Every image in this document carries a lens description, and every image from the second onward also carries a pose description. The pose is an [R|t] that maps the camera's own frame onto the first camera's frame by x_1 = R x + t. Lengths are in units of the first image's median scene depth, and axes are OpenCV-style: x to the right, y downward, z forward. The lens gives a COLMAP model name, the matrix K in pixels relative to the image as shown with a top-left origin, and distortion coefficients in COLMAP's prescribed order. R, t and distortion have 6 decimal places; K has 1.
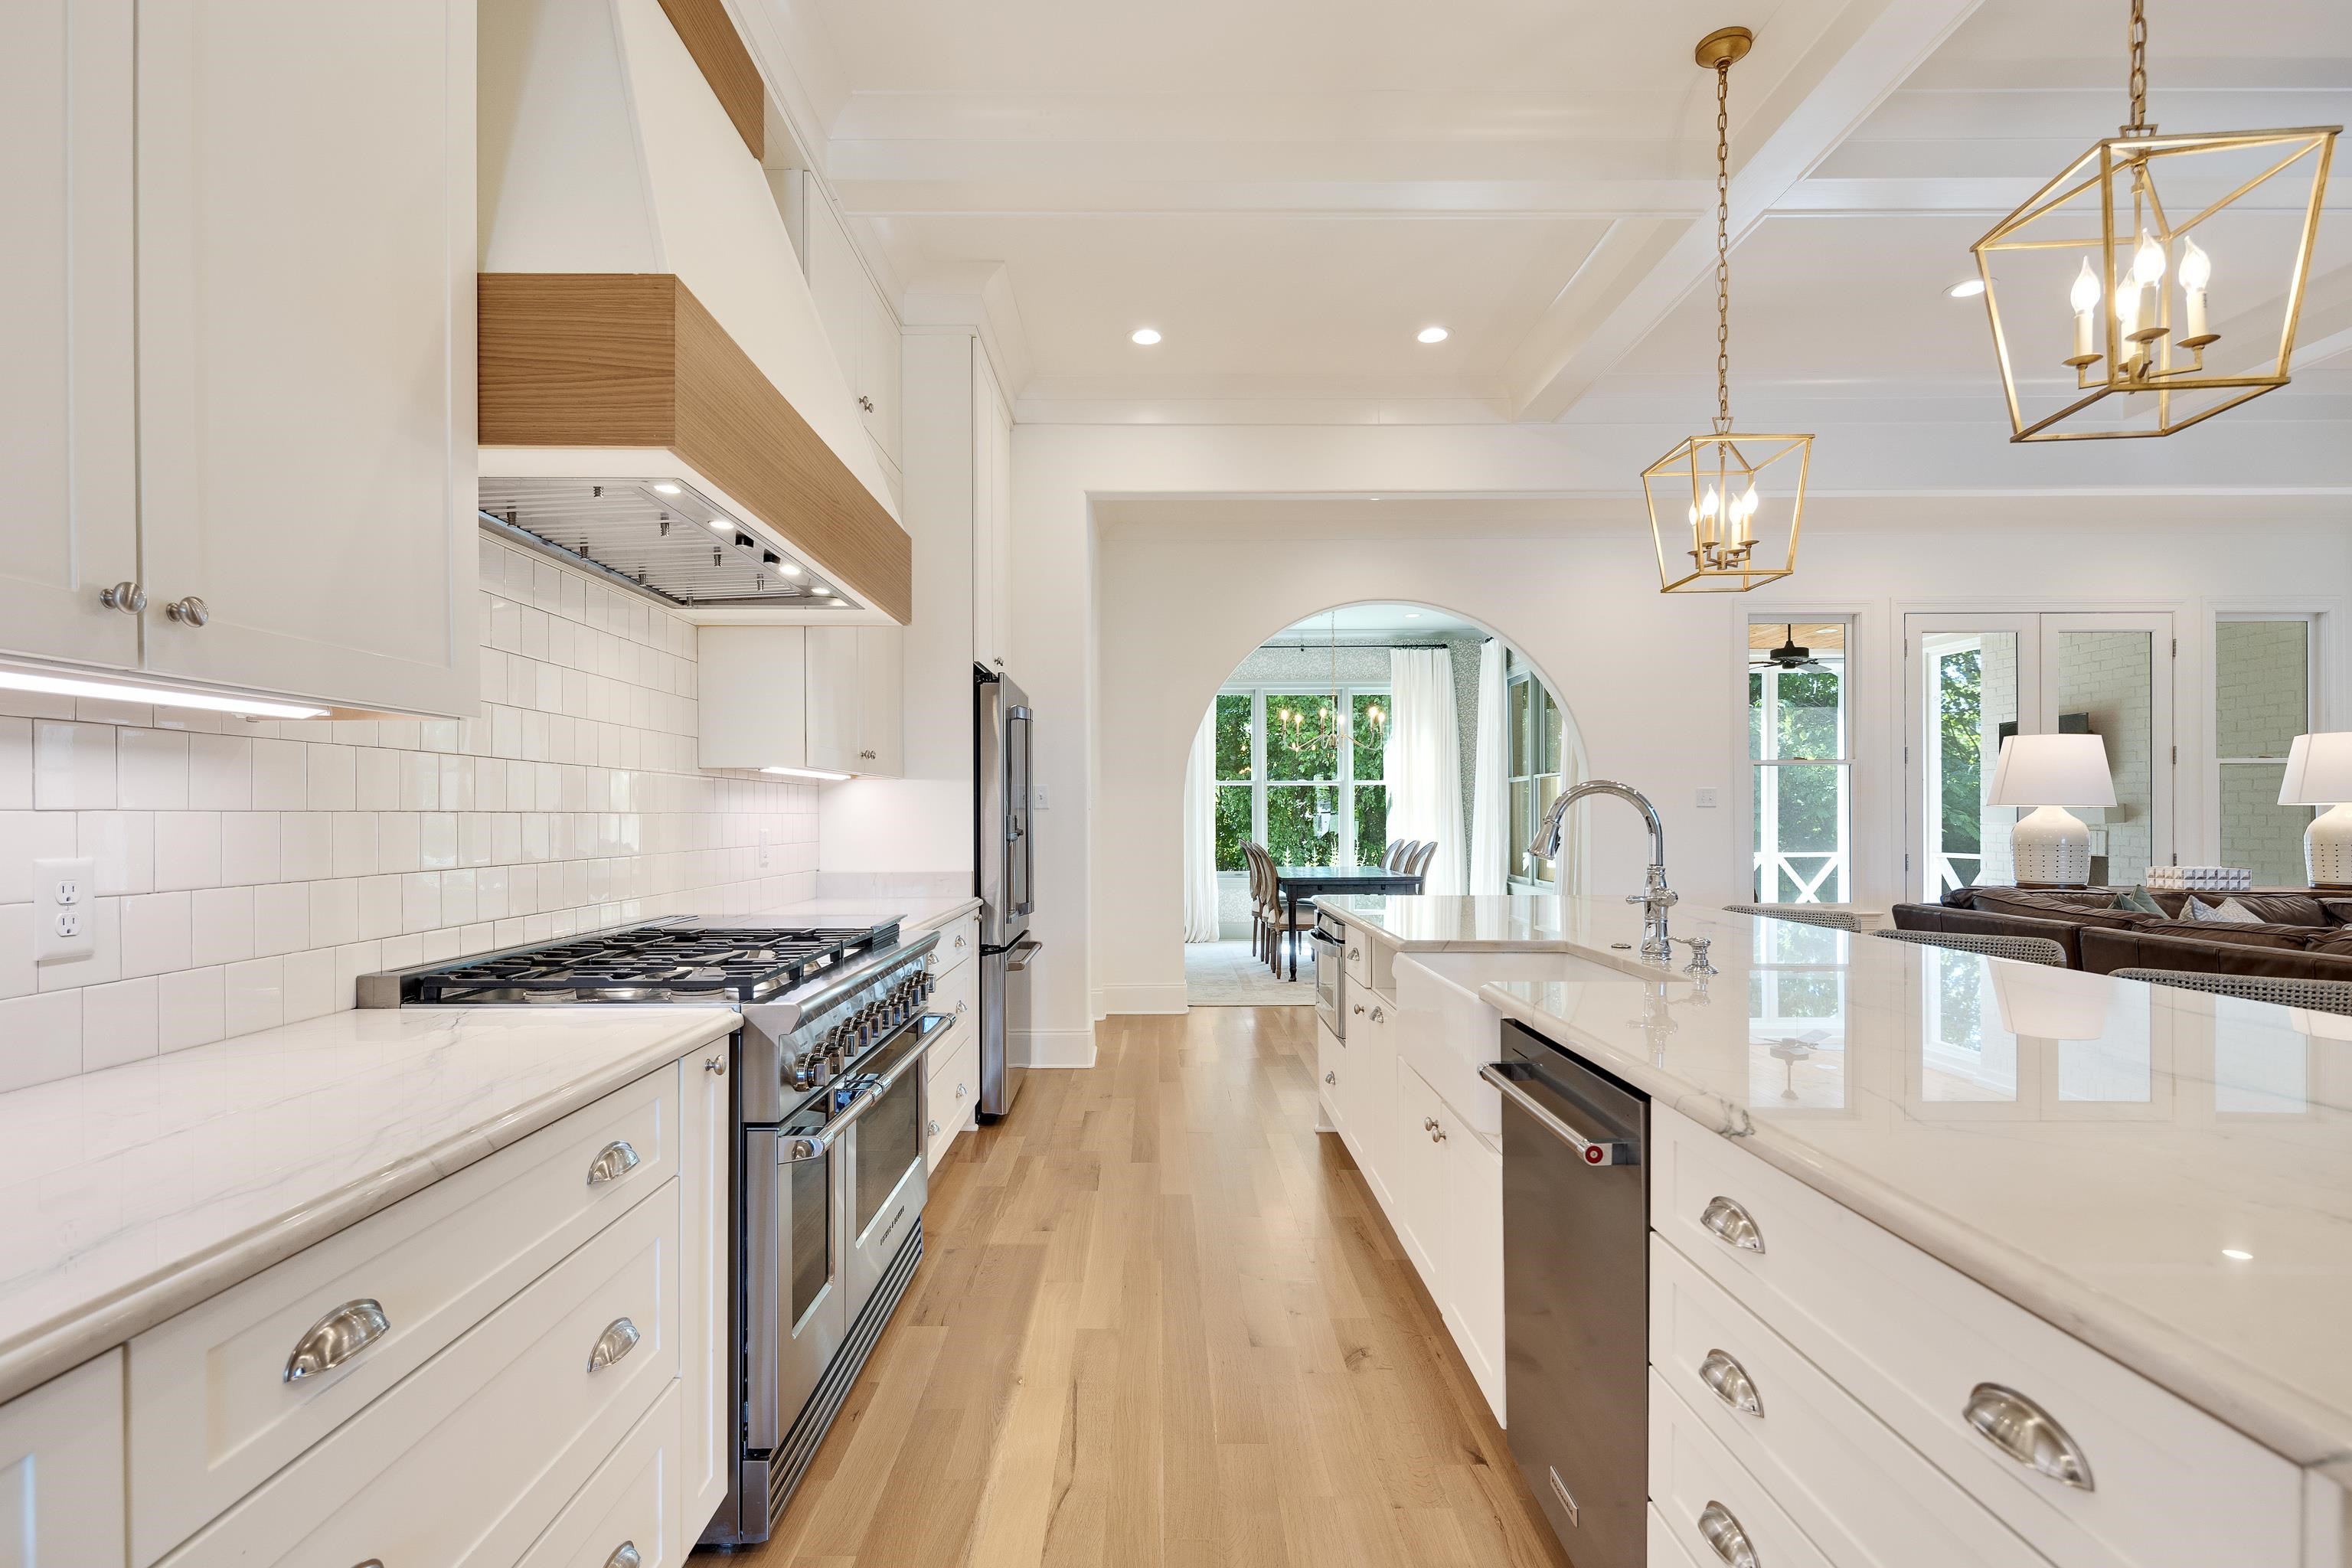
lens RADIAL K [[1133.0, 0, 1158.1], [0, 1133.0, 819.3], [0, 0, 1]] dist [0.002984, -0.002928]
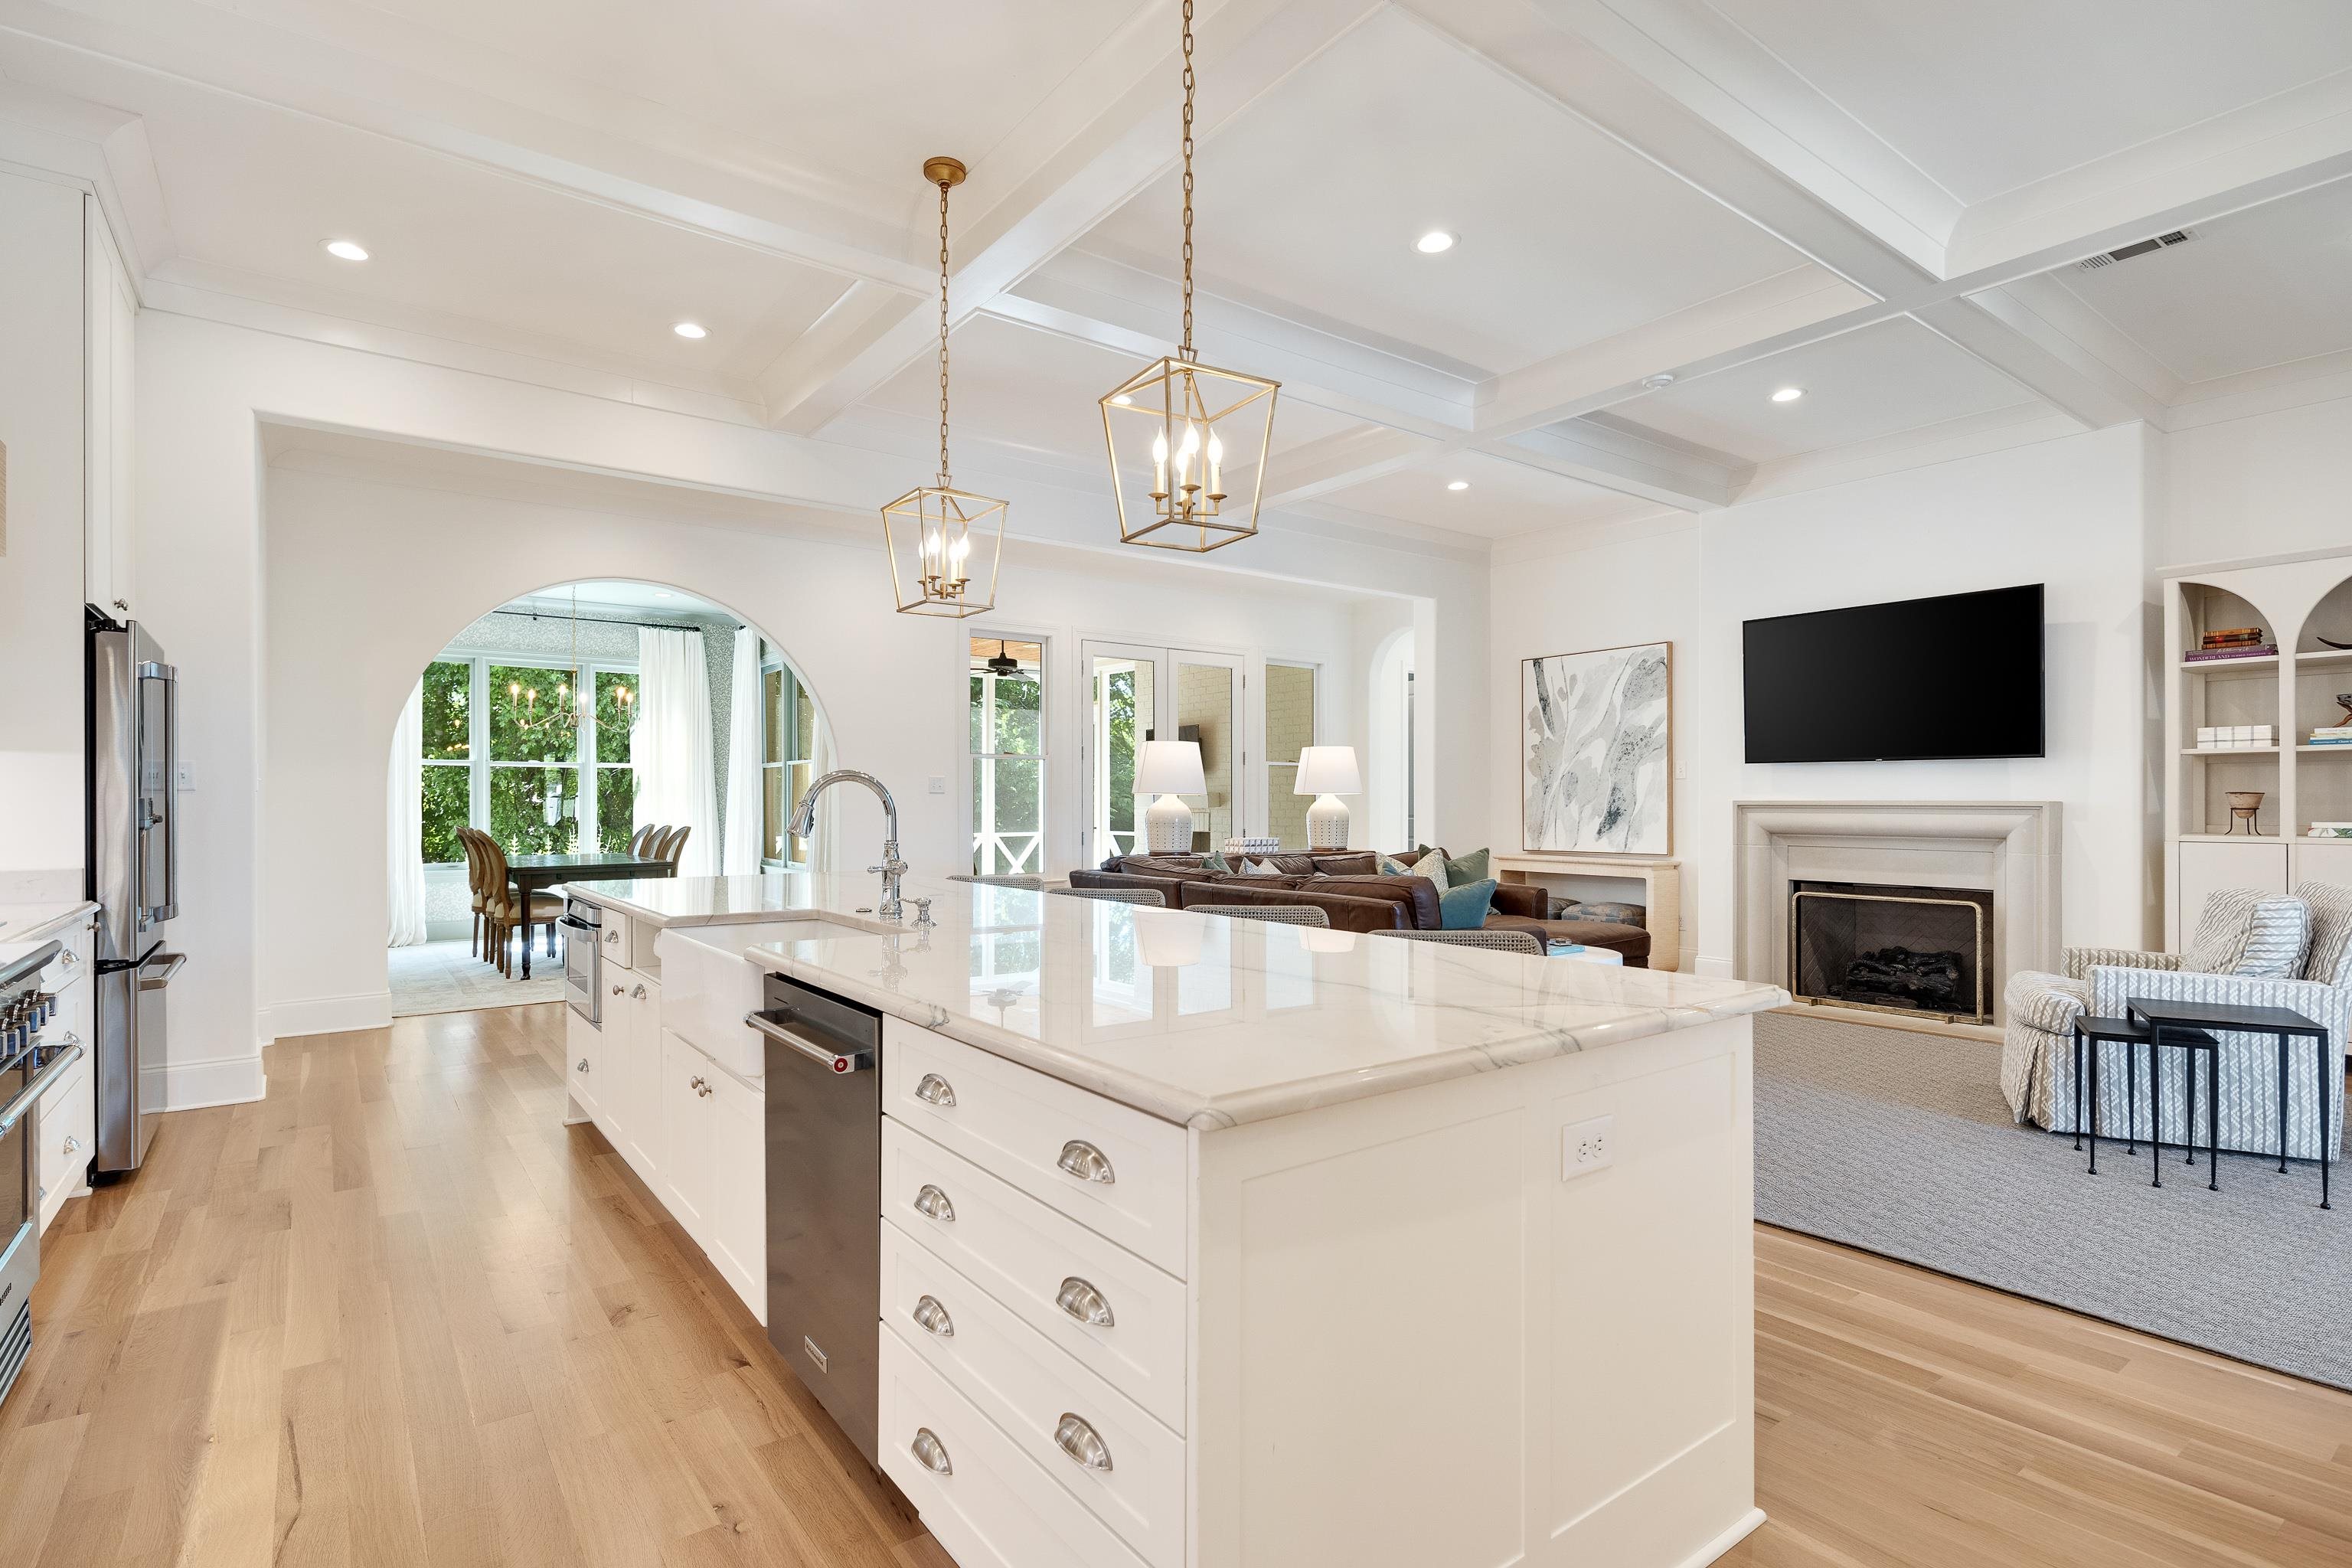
lens RADIAL K [[1133.0, 0, 1147.4], [0, 1133.0, 799.3], [0, 0, 1]] dist [0.002984, -0.002928]
pose [[0.807928, 0.003234, 0.589273, -0.030634], [-0.000577, 0.999989, -0.004697, 0.000932], [-0.589281, 0.003455, 0.807920, -0.080485]]
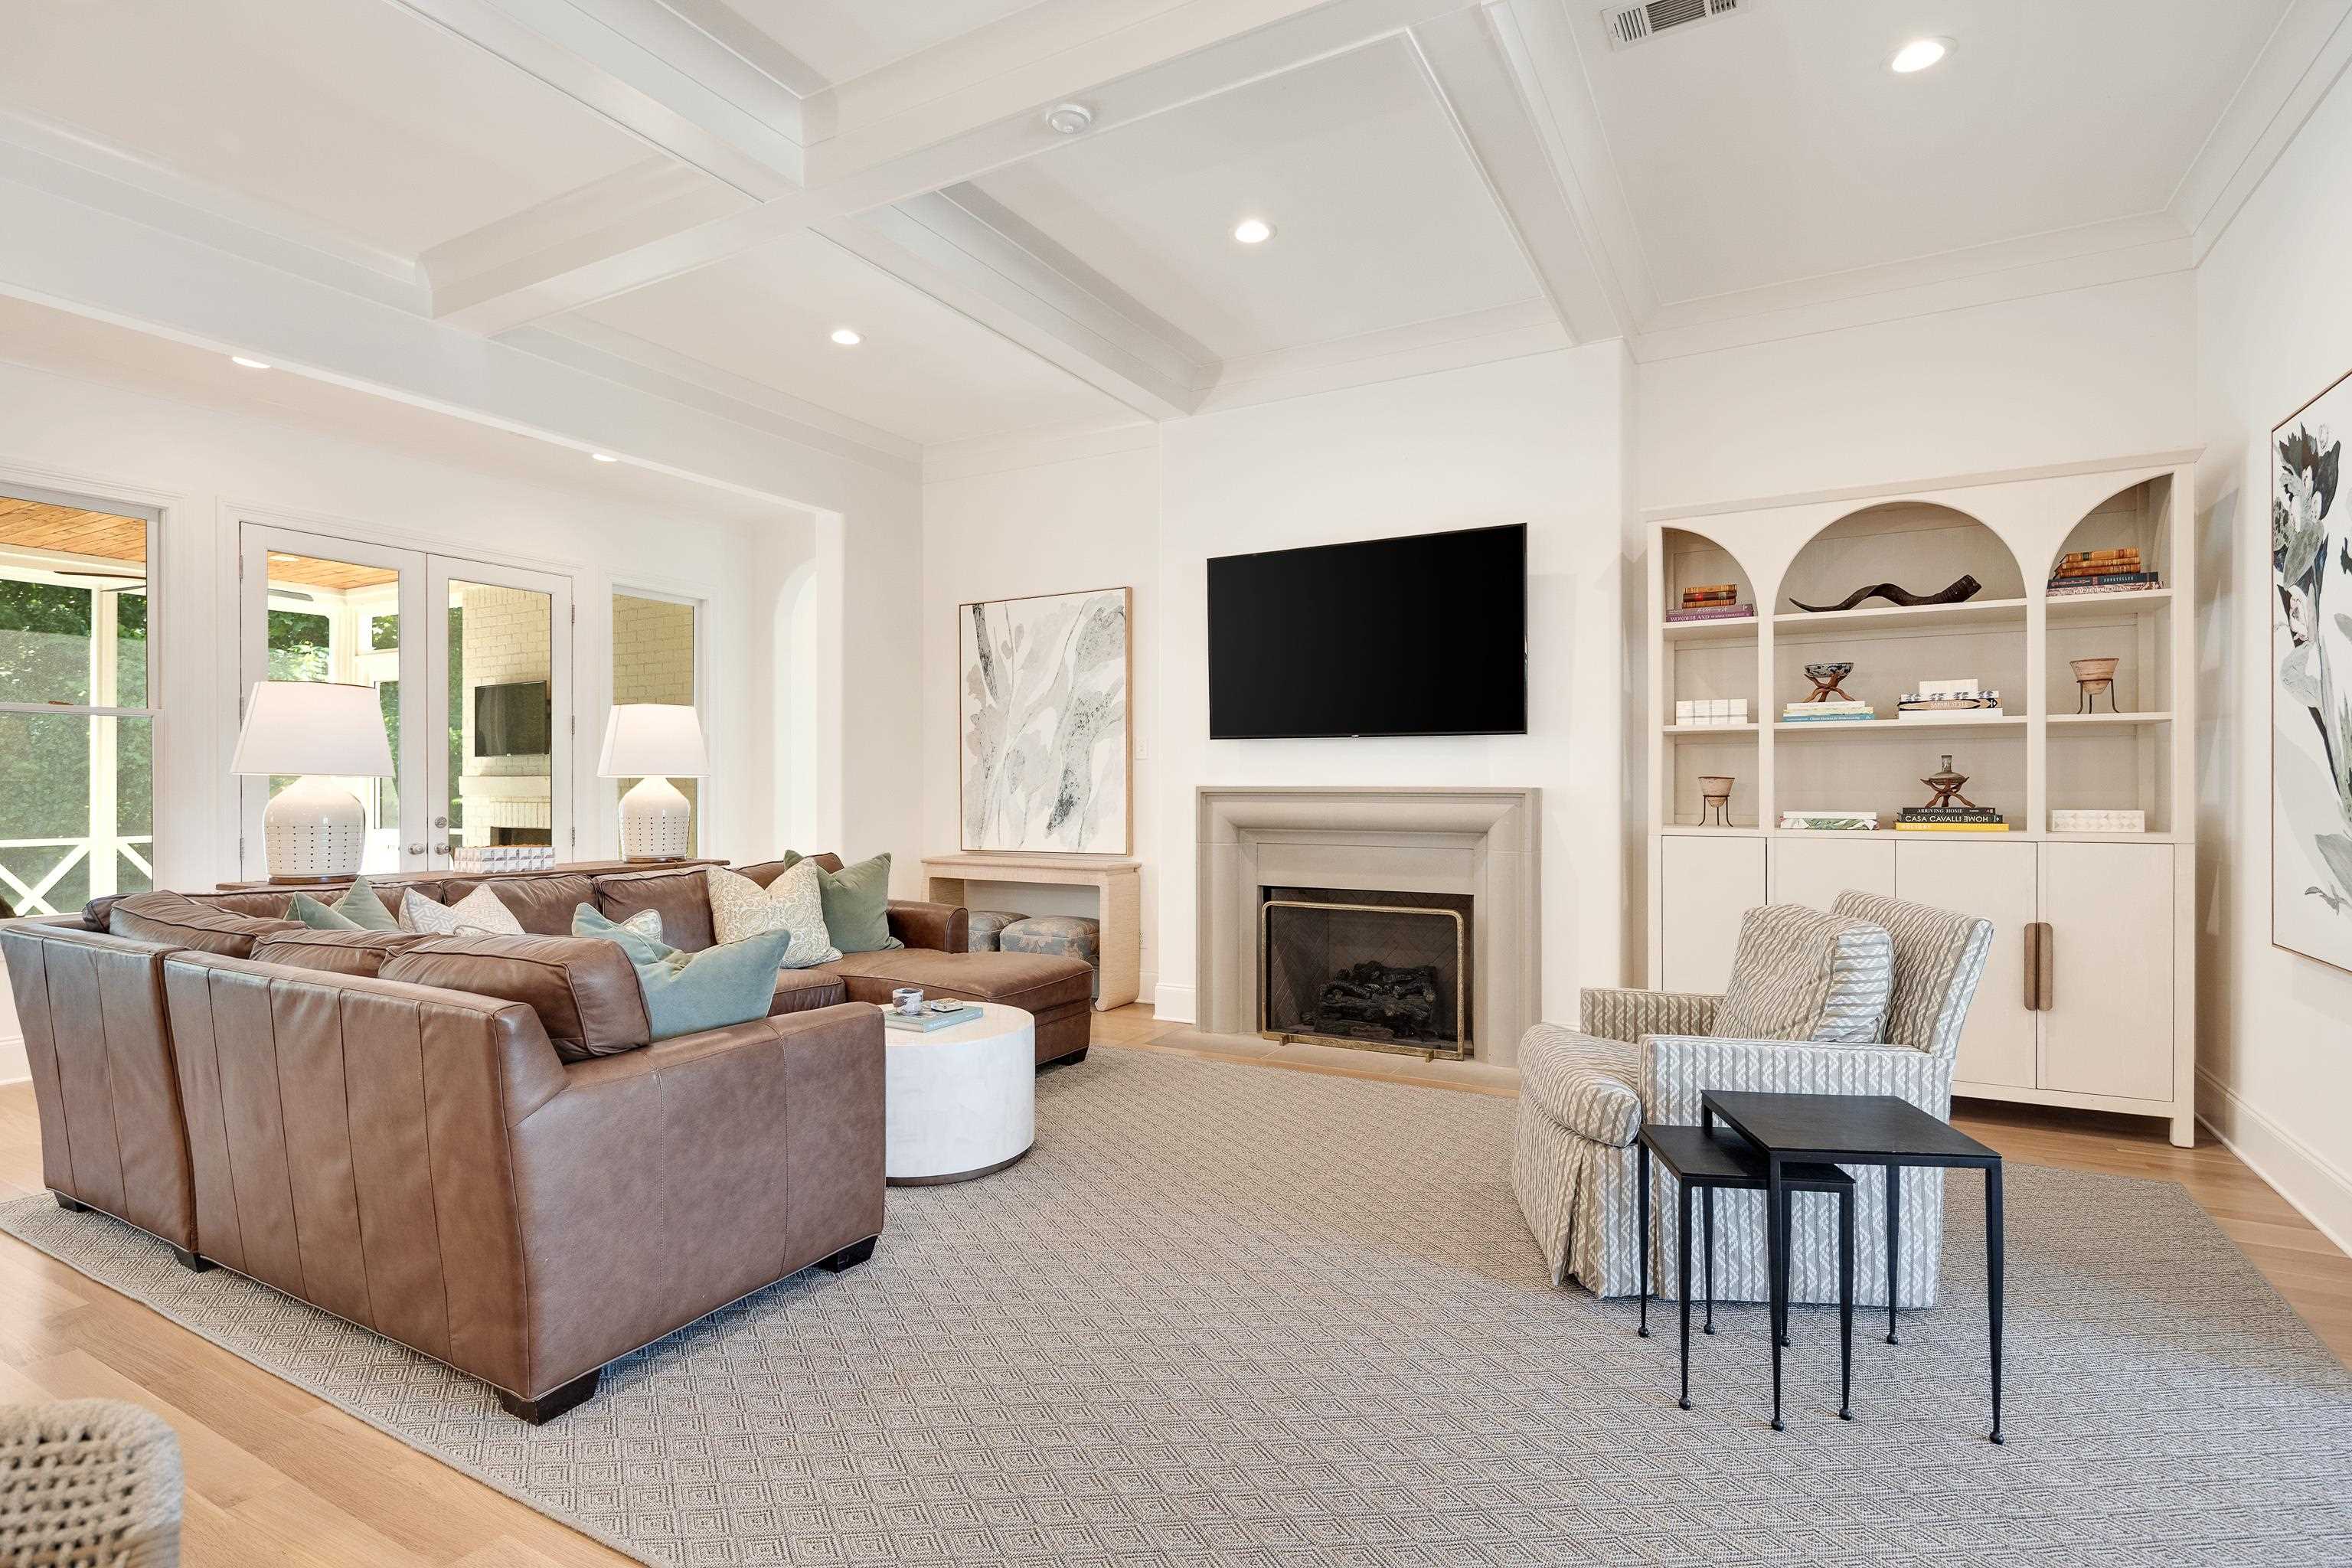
lens RADIAL K [[1133.0, 0, 1167.9], [0, 1133.0, 784.1], [0, 0, 1]] dist [0.002984, -0.002928]
pose [[0.490817, 0.002846, 0.871258, 0.444129], [0.001297, 0.999991, -0.003997, -0.002581], [-0.871262, 0.003092, 0.490809, 0.124645]]
